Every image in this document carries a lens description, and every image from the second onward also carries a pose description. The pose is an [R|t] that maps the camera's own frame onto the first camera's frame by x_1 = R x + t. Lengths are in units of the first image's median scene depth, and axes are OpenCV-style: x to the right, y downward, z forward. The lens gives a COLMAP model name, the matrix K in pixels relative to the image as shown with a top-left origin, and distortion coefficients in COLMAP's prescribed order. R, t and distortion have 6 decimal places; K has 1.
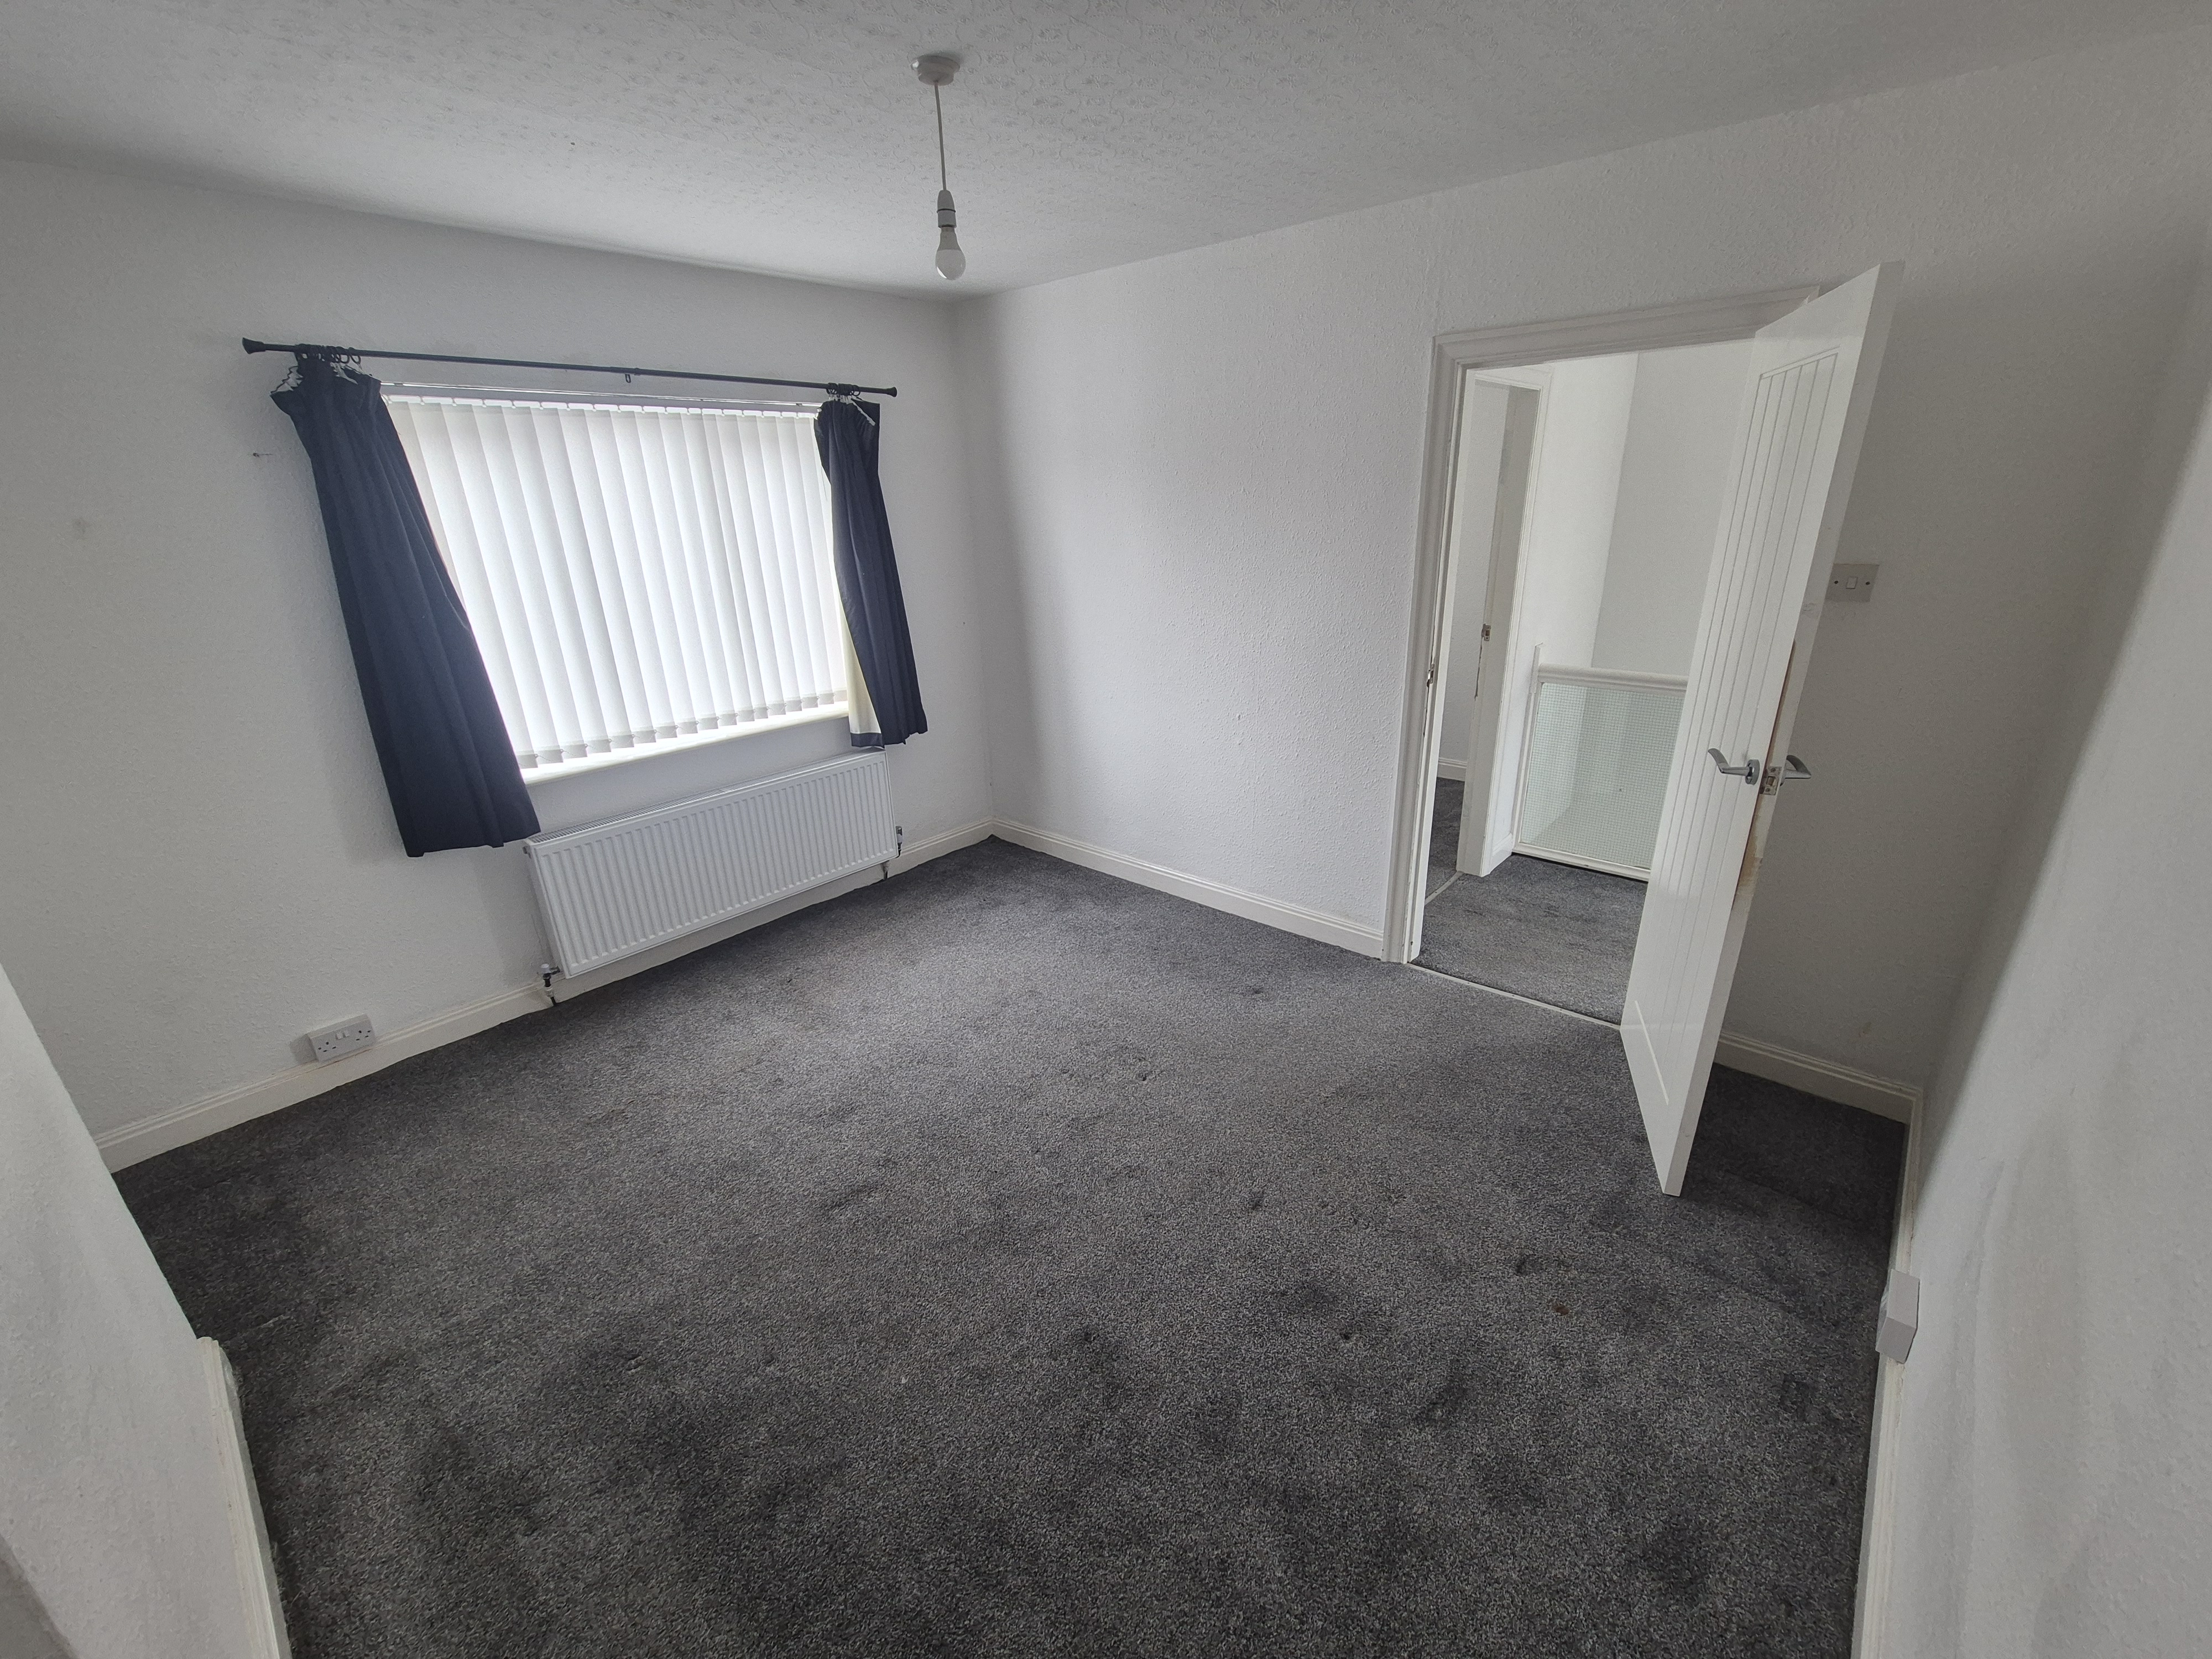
lens RADIAL K [[887.4, 0, 1112.0], [0, 887.4, 840.1], [0, 0, 1]] dist [-0.010357, 0.000114]
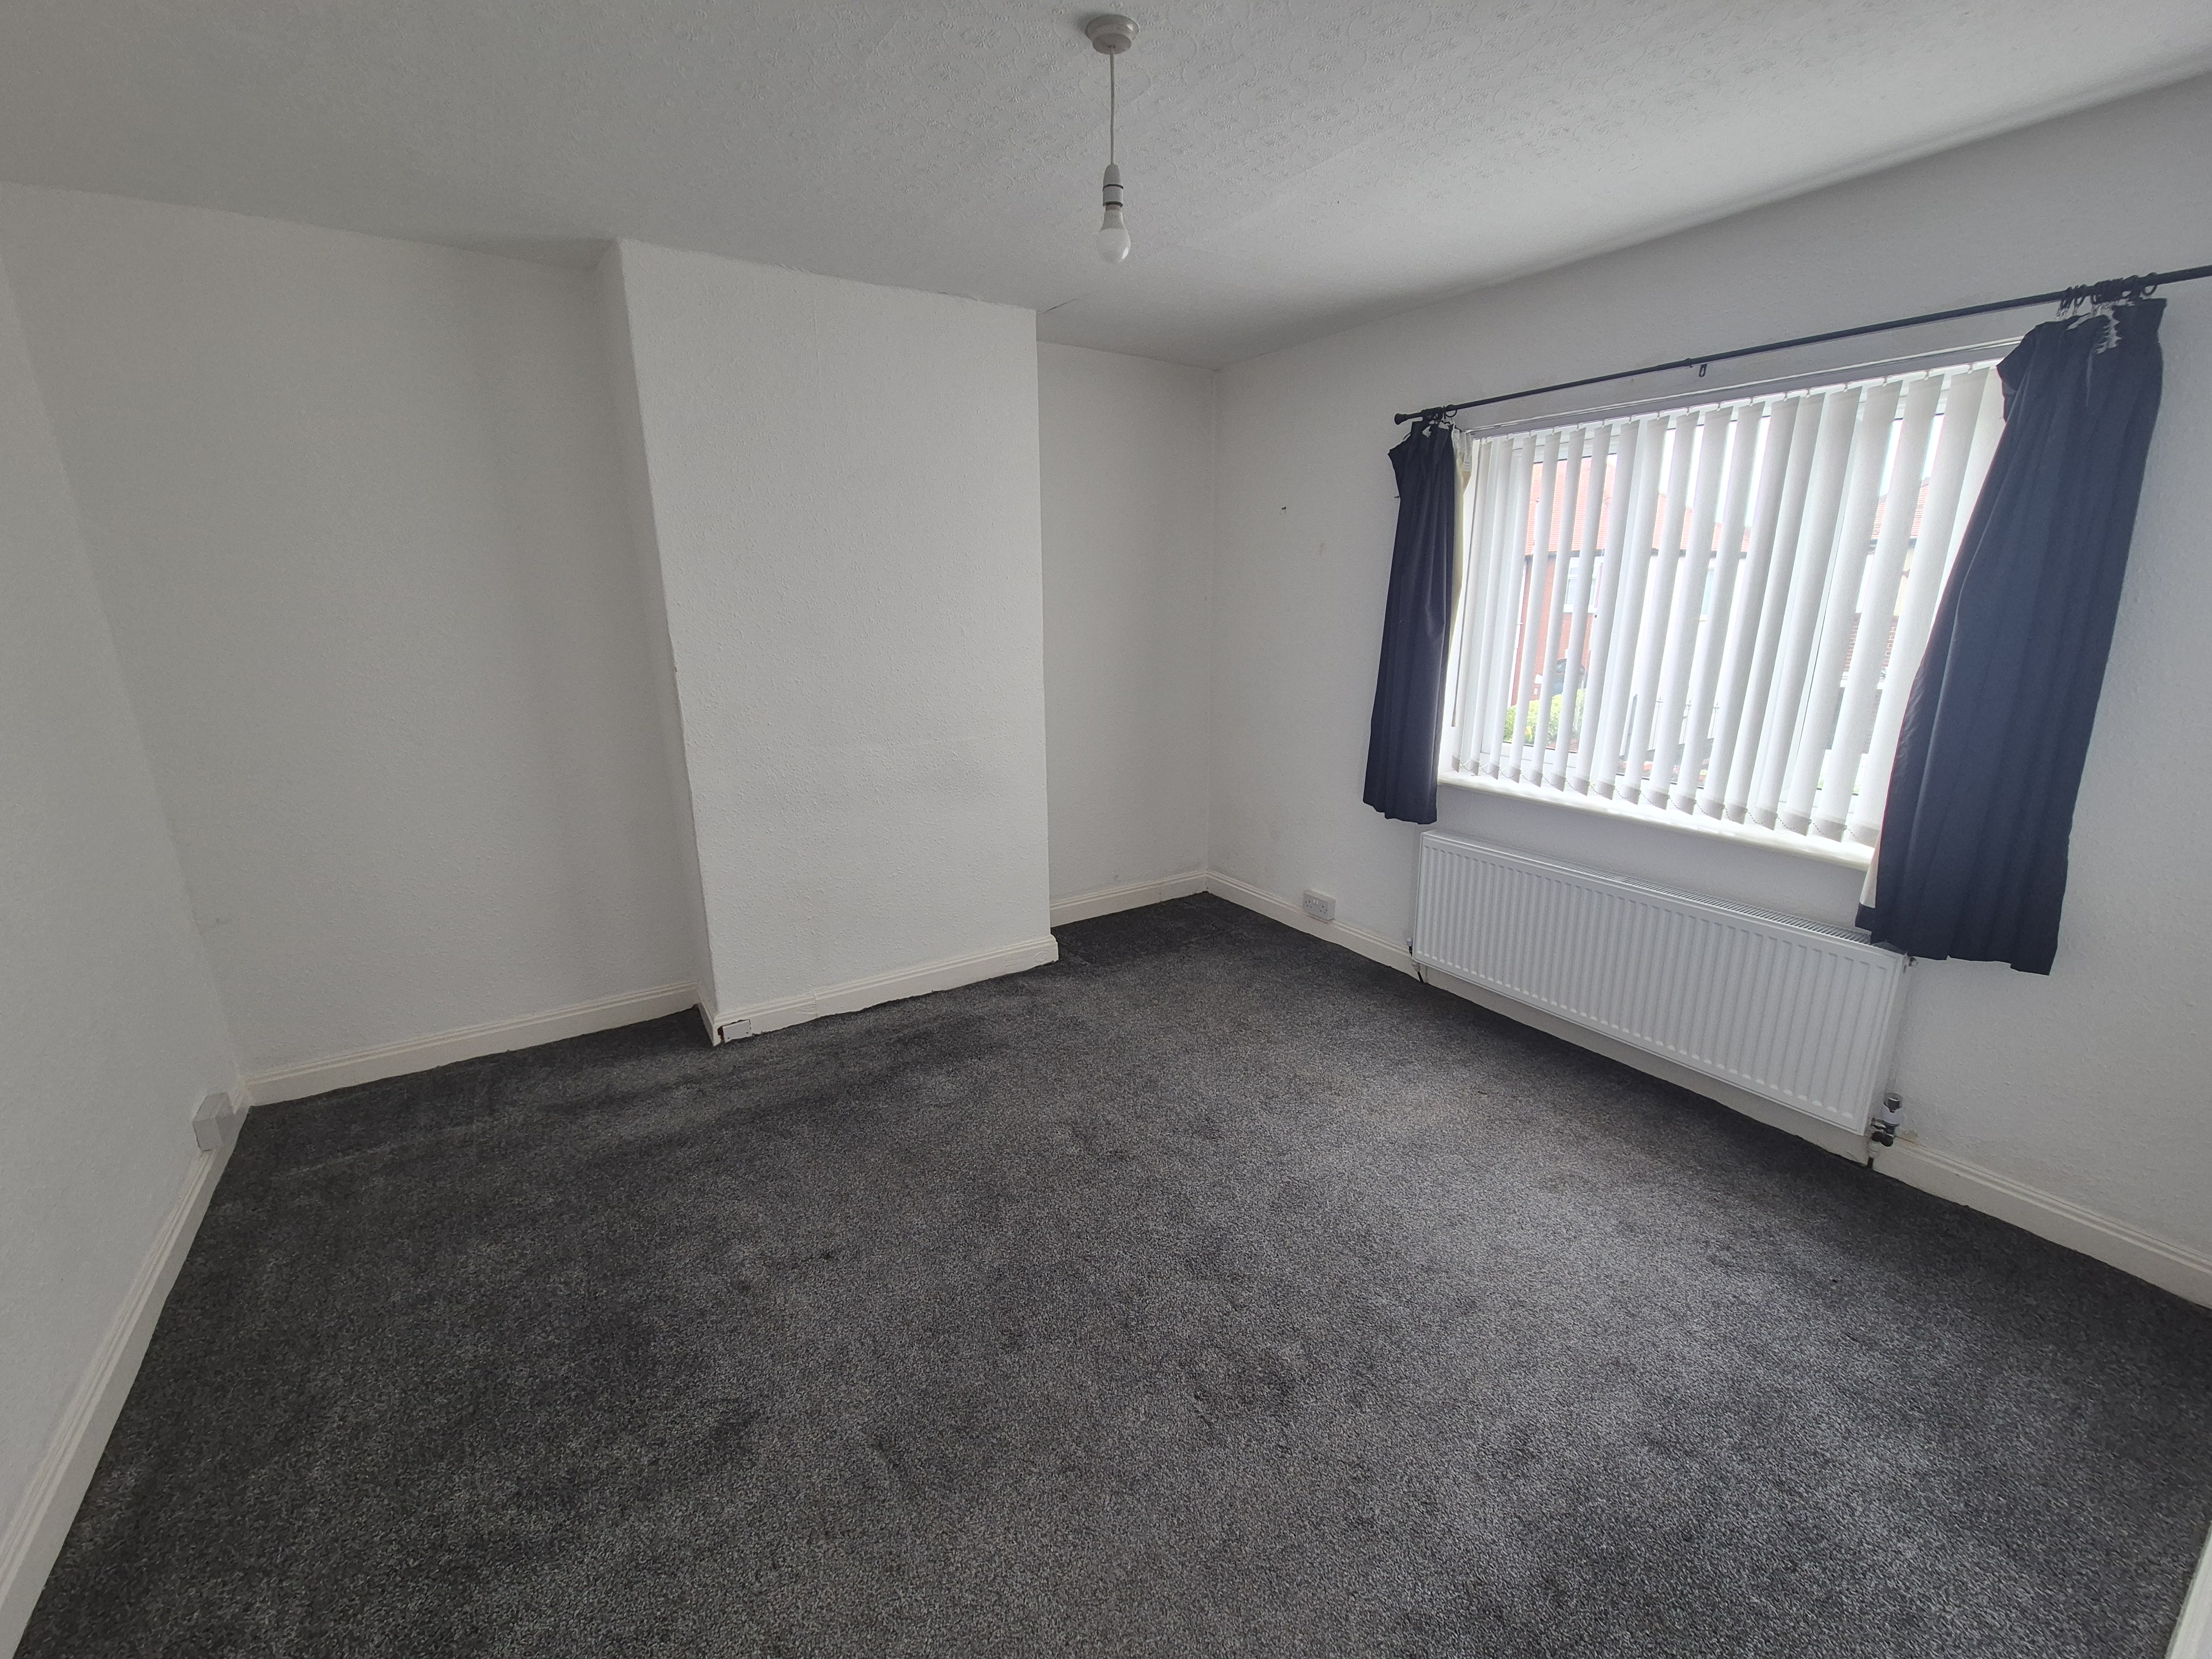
lens RADIAL K [[905.9, 0, 1112.1], [0, 905.9, 839.3], [0, 0, 1]] dist [0.000975, 0.000529]
pose [[-0.254160, 0.278849, -0.926092, 0.494132], [-0.347487, 0.867270, 0.356503, -0.255938], [0.902583, 0.412414, -0.123529, 0.786706]]
